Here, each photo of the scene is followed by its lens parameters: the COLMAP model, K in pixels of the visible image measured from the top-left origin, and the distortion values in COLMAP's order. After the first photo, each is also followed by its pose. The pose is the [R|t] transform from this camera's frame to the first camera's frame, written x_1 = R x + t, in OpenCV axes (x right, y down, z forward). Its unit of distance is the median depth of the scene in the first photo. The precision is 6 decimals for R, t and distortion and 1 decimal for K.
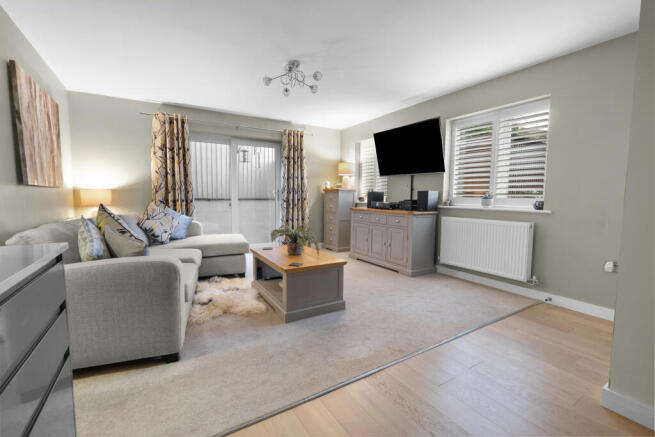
lens RADIAL K [[286.2, 0, 327.5], [0, 286.2, 218.5], [0, 0, 1]] dist [-0.001003, -0.000144]
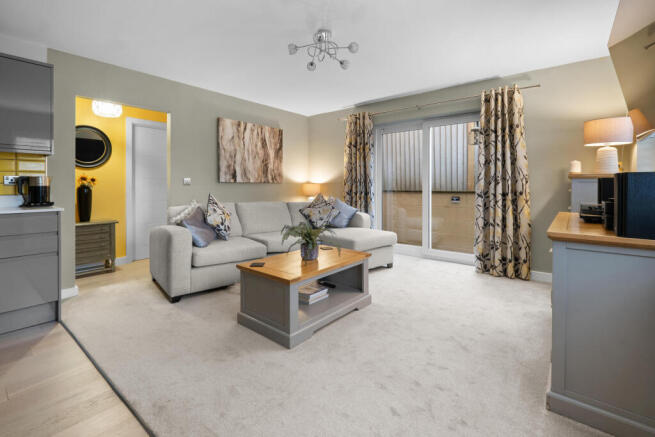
lens RADIAL K [[304.1, 0, 326.8], [0, 304.1, 188.0], [0, 0, 1]] dist [-0.001770, -0.000278]
pose [[0.324374, 0.000417, -0.945929, 0.520398], [-0.070903, 0.997197, -0.023874, -0.044462], [0.943268, 0.074813, 0.323494, 0.528618]]
